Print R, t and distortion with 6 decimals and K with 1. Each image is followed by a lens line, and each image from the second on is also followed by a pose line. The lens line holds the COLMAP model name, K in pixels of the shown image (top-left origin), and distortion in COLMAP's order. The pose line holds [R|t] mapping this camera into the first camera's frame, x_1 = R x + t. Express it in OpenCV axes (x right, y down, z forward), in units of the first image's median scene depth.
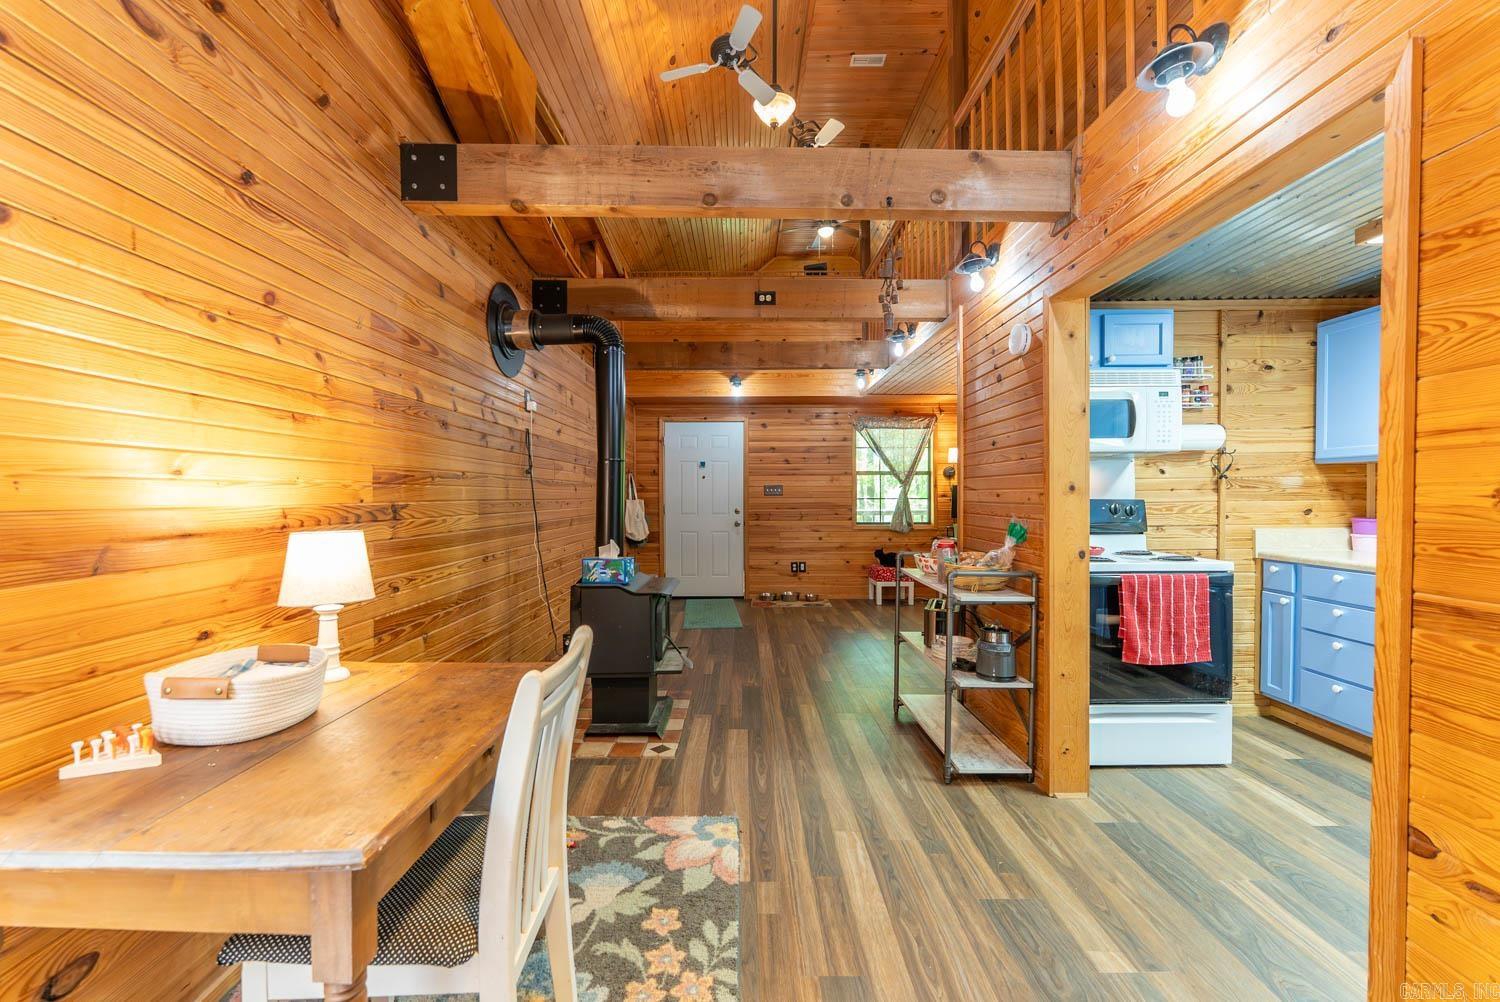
lens RADIAL K [[599.7, 0, 749.6], [0, 599.7, 503.1], [0, 0, 1]] dist [0.001695, -0.001846]
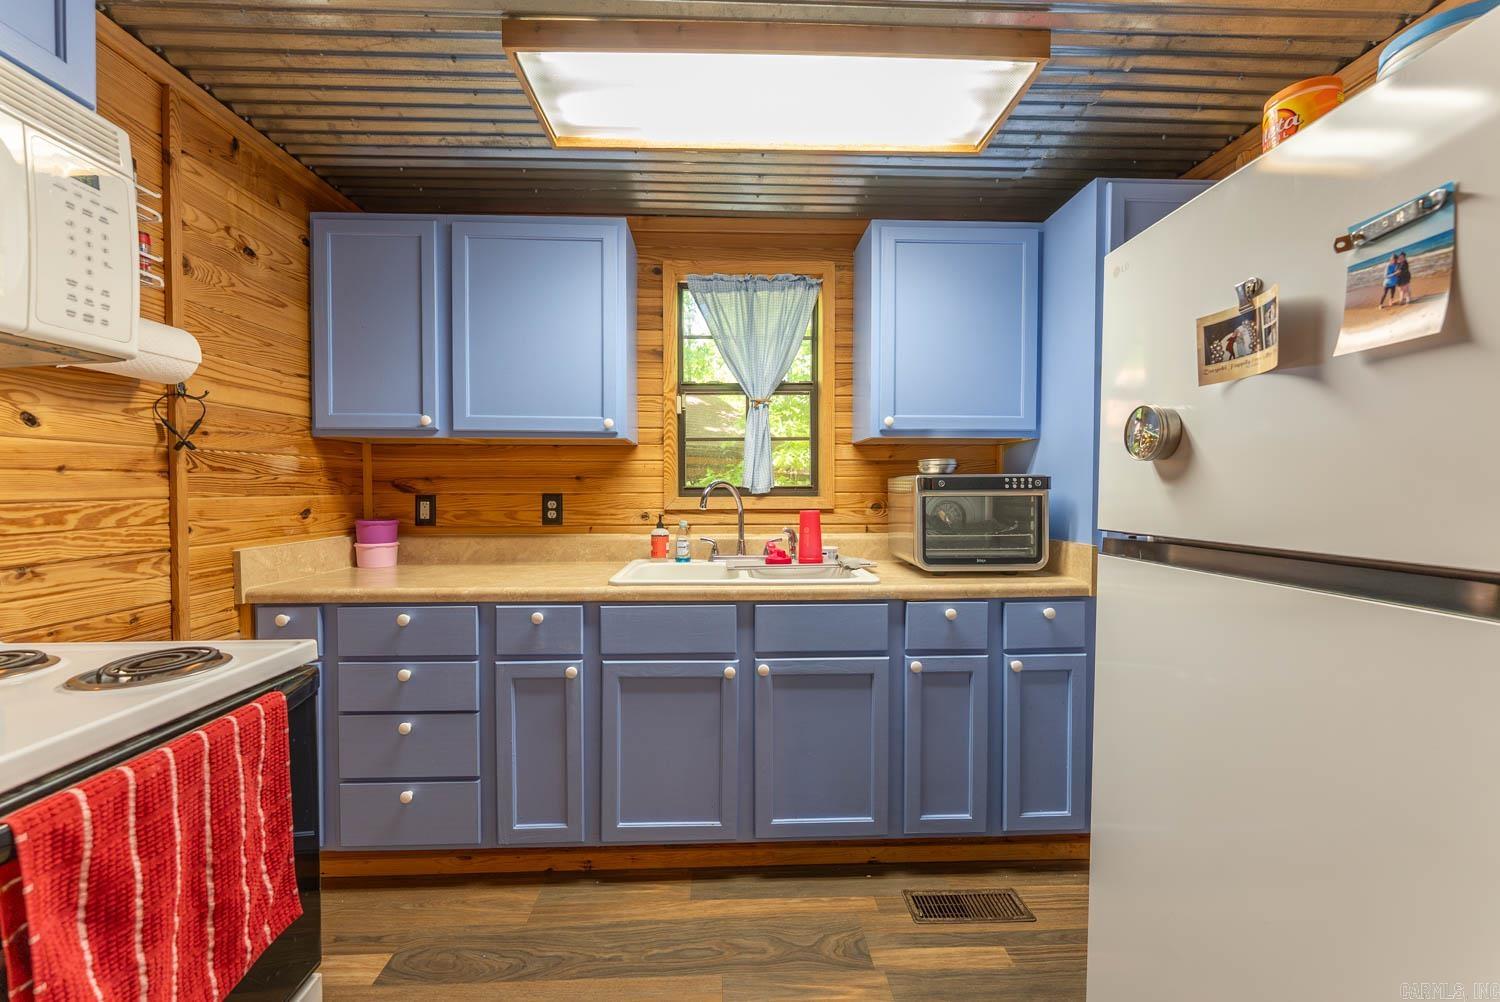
lens RADIAL K [[599.7, 0, 749.6], [0, 599.7, 503.1], [0, 0, 1]] dist [0.001695, -0.001846]
pose [[-0.032935, -0.017118, 0.999311, 0.317612], [0.016175, 0.999713, 0.017658, 0.000249], [-0.999327, 0.016745, -0.032649, 0.598219]]
